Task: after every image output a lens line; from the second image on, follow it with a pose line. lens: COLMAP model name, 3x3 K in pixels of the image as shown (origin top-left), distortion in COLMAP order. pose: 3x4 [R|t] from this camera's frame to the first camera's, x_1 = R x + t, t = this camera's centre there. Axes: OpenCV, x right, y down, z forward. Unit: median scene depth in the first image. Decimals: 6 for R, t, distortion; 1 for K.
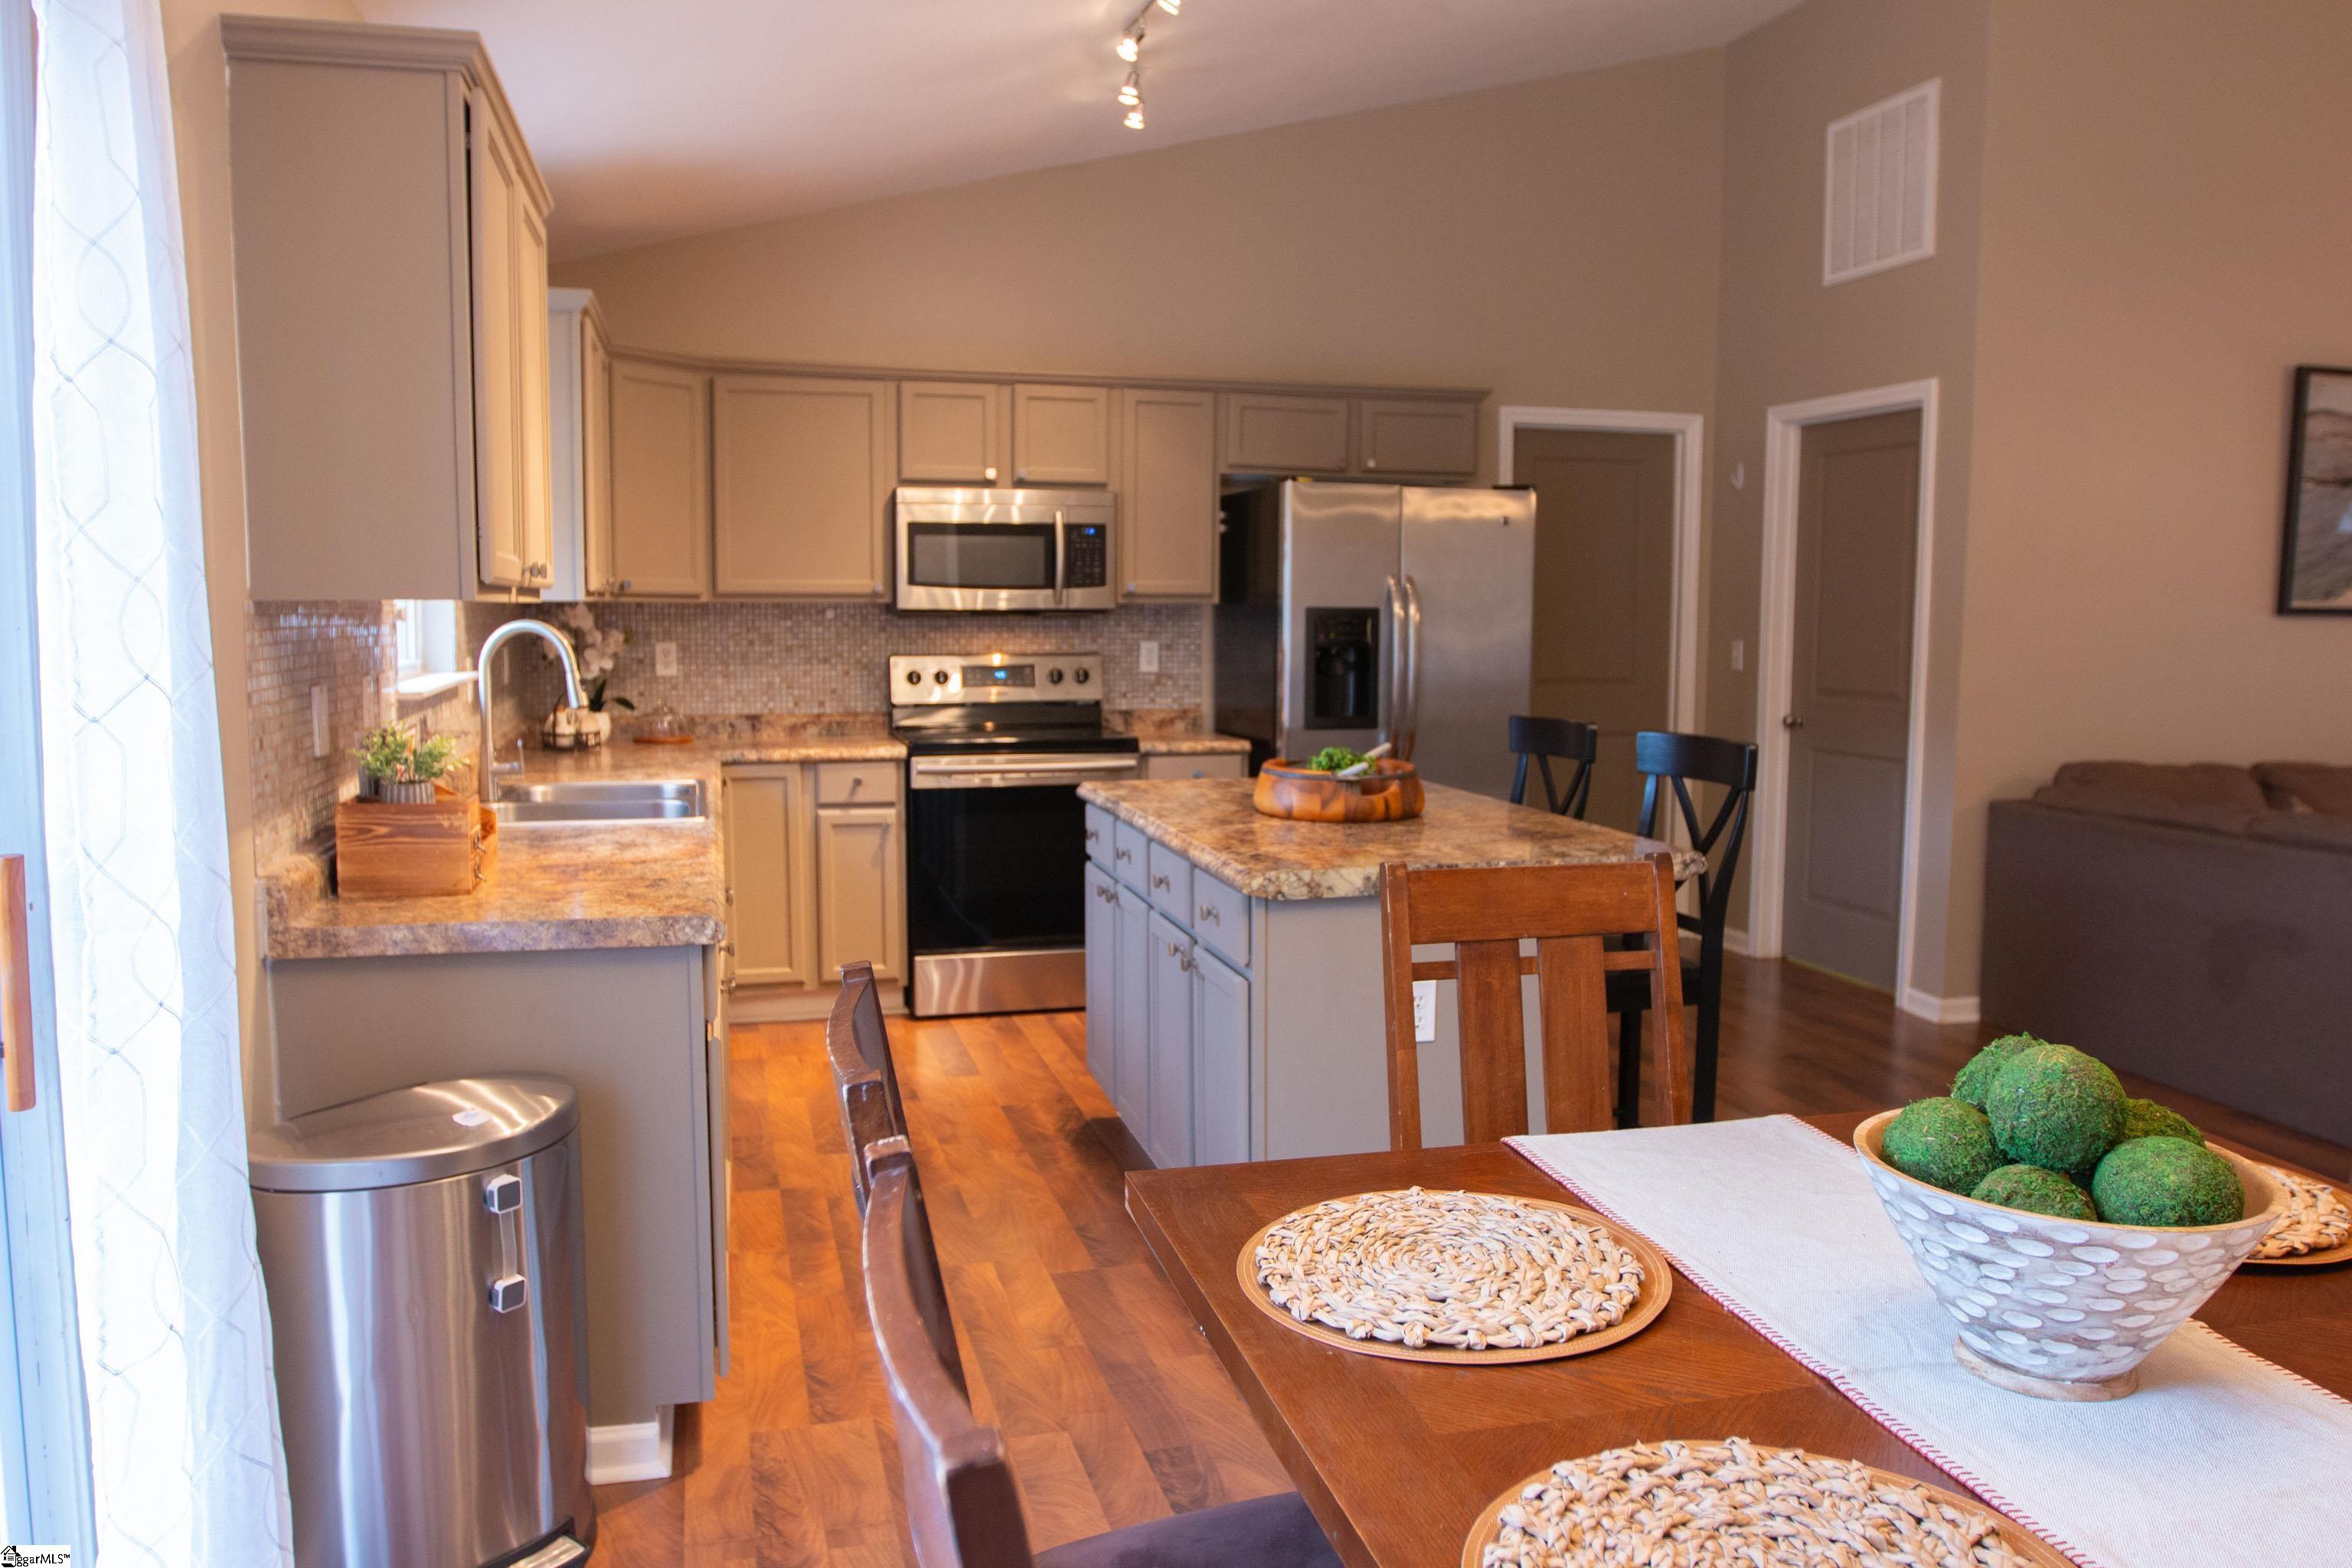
lens RADIAL K [[1723.3, 0, 1188.9], [0, 1723.3, 778.6], [0, 0, 1]] dist [-0.078303, 0.057301]
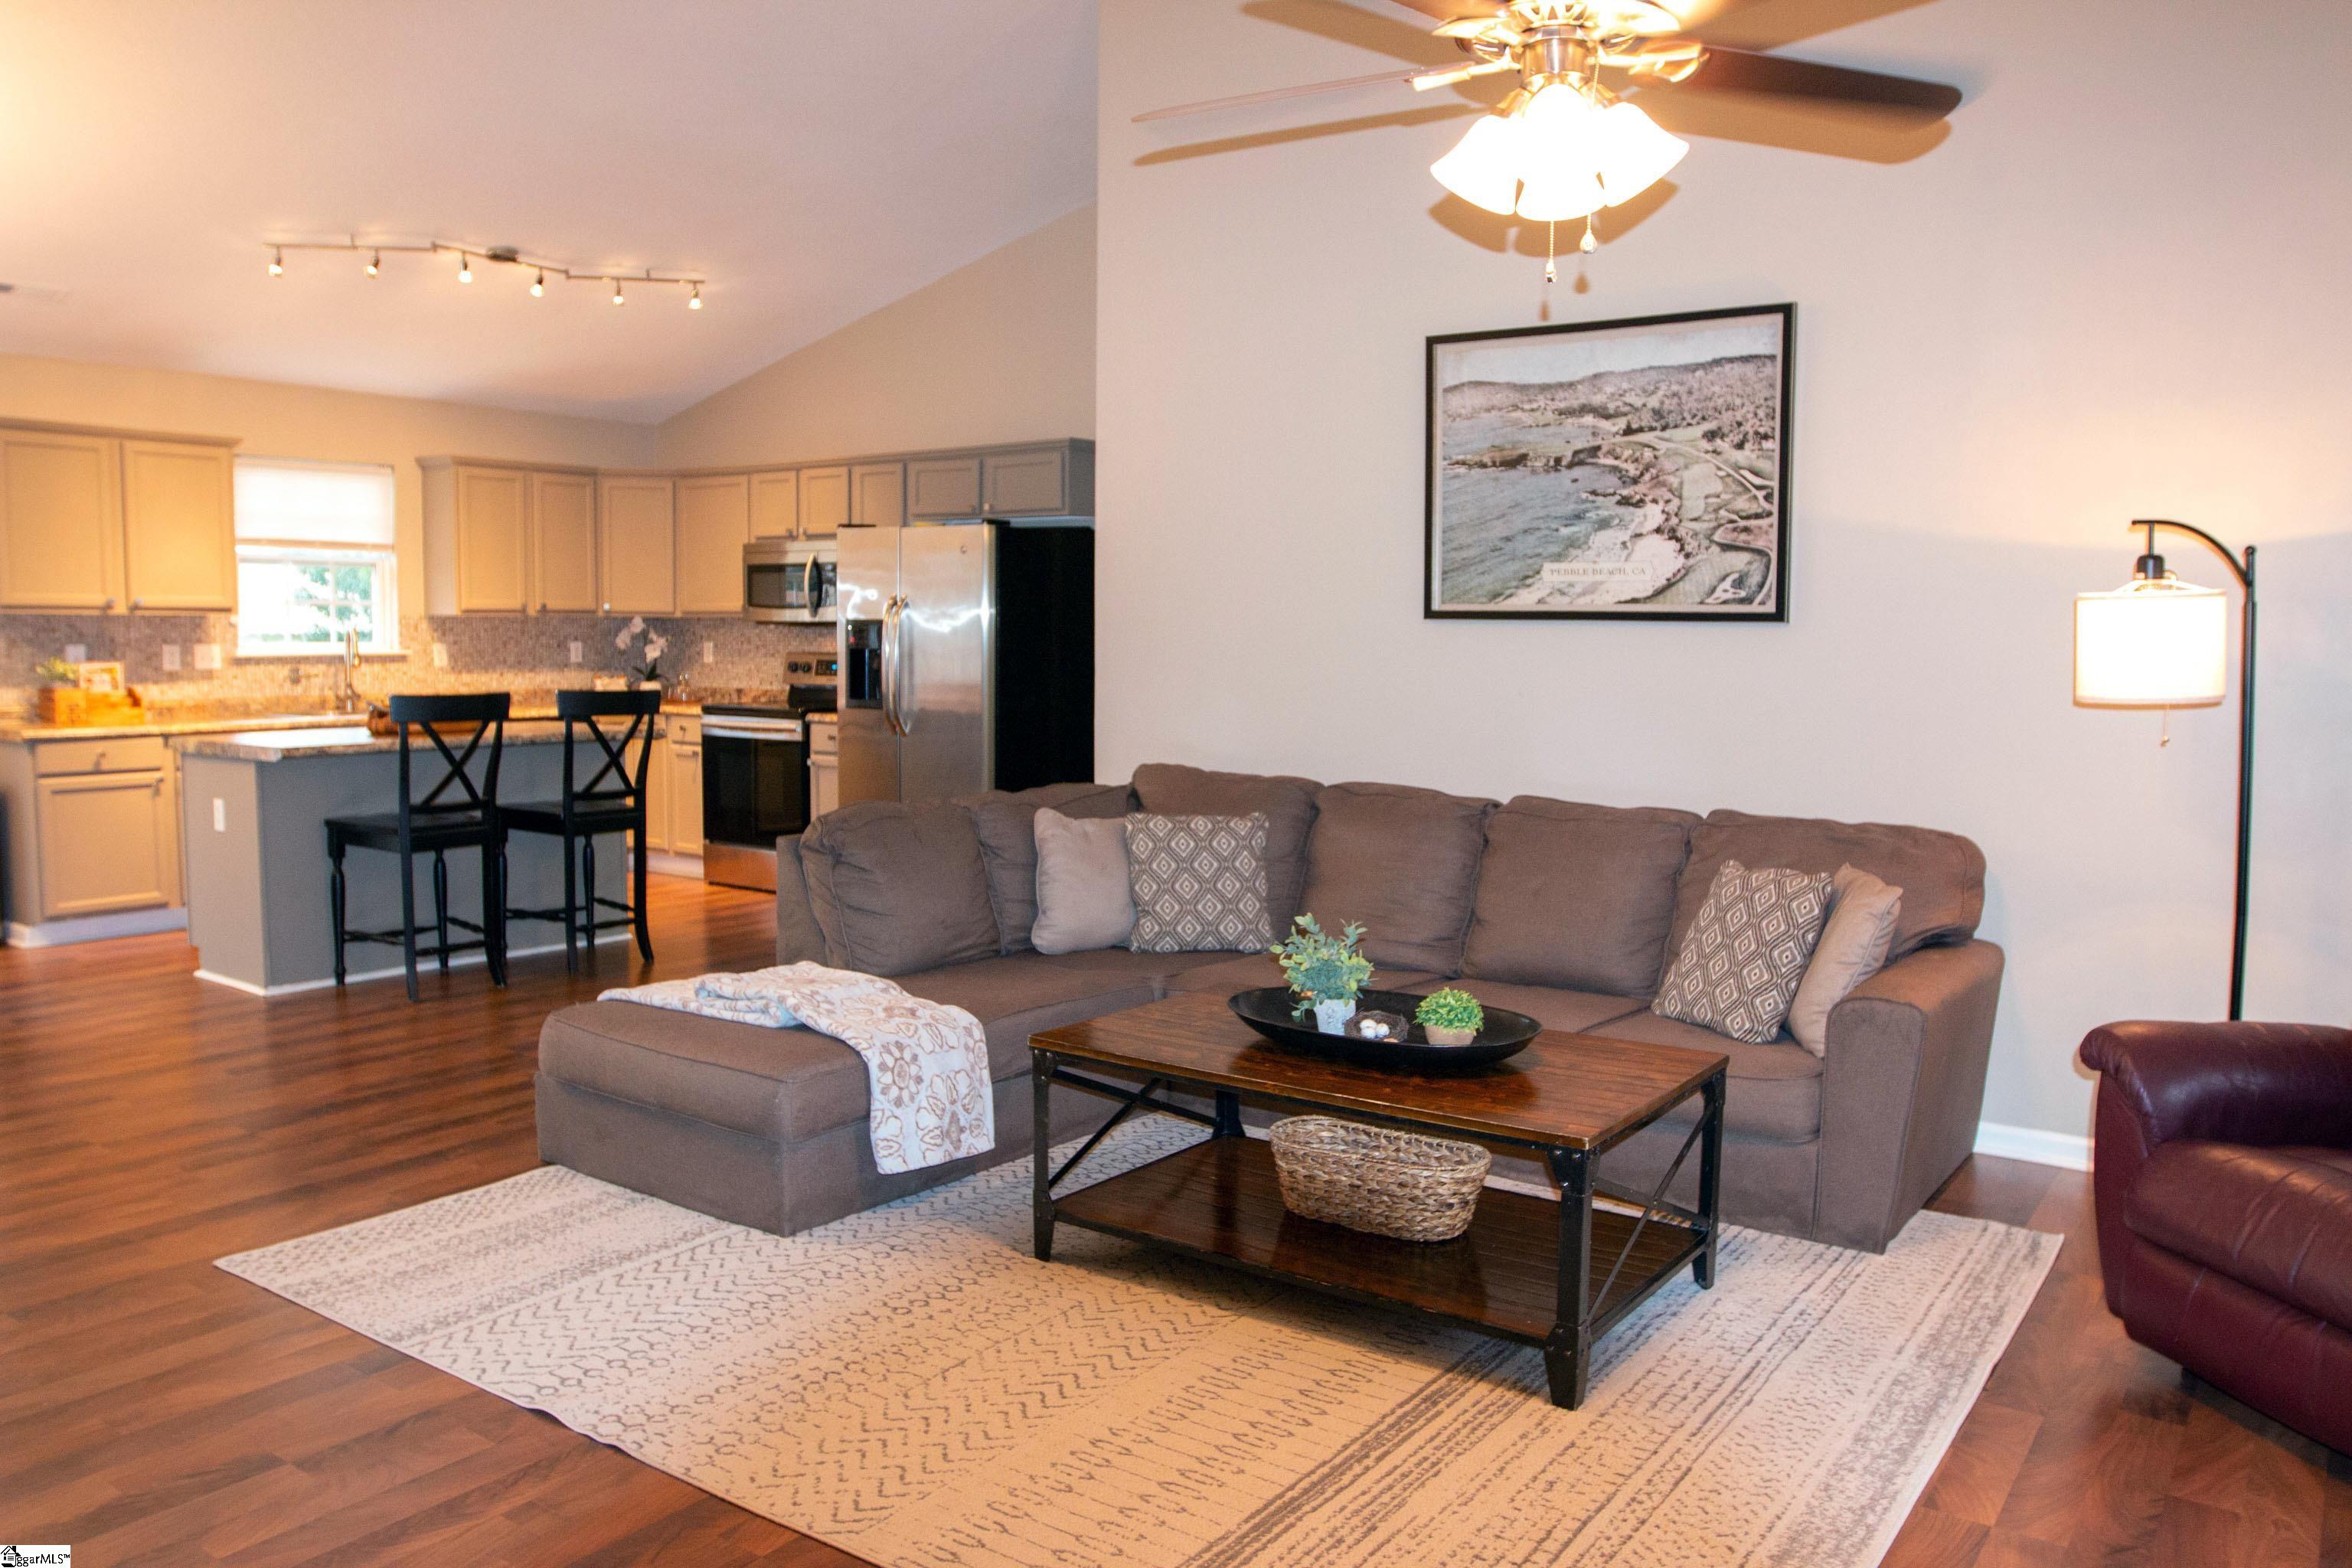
lens RADIAL K [[1723.7, 0, 1191.6], [0, 1723.7, 778.5], [0, 0, 1]] dist [-0.081867, 0.065152]
pose [[0.626044, 0.068436, -0.776779, 1.527121], [-0.083275, 0.996312, 0.020663, -0.027077], [0.775329, 0.051750, 0.629434, 0.410109]]
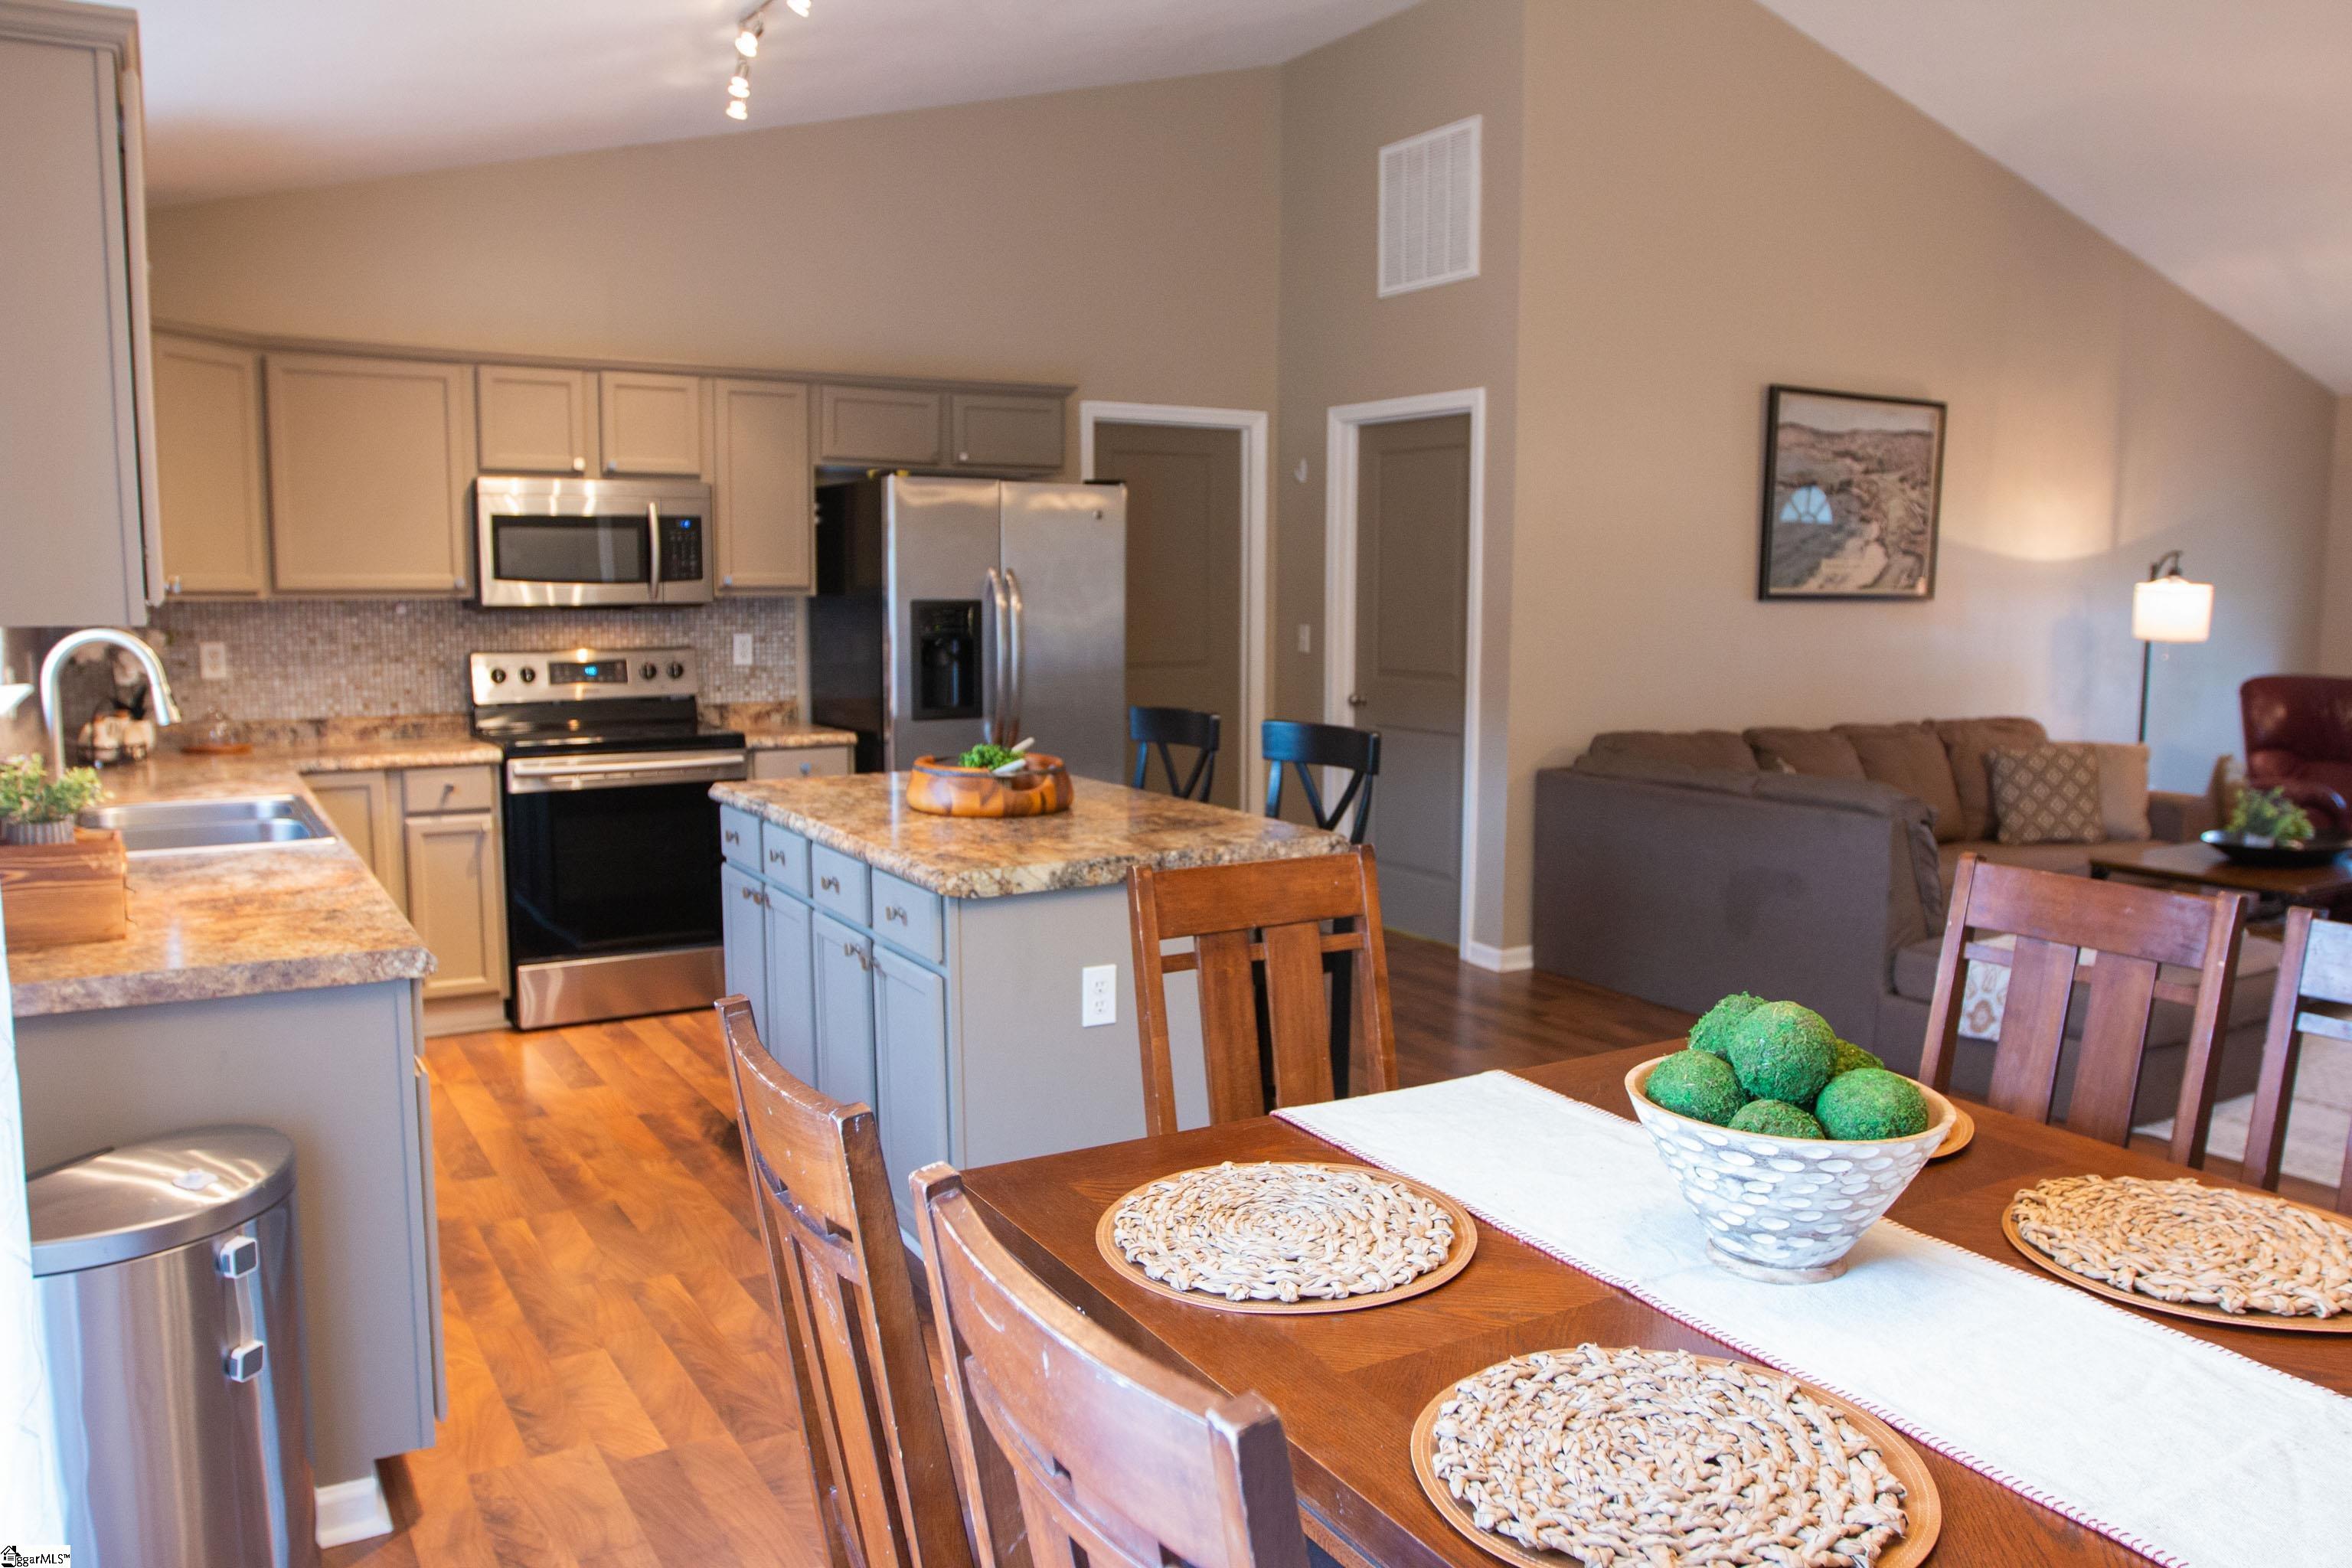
lens RADIAL K [[1723.7, 0, 1191.6], [0, 1723.7, 778.5], [0, 0, 1]] dist [-0.081867, 0.065152]
pose [[0.960505, -0.033323, 0.276259, -0.065316], [0.028903, 0.999381, 0.020058, -0.011731], [-0.276757, -0.011281, 0.960874, -0.021857]]
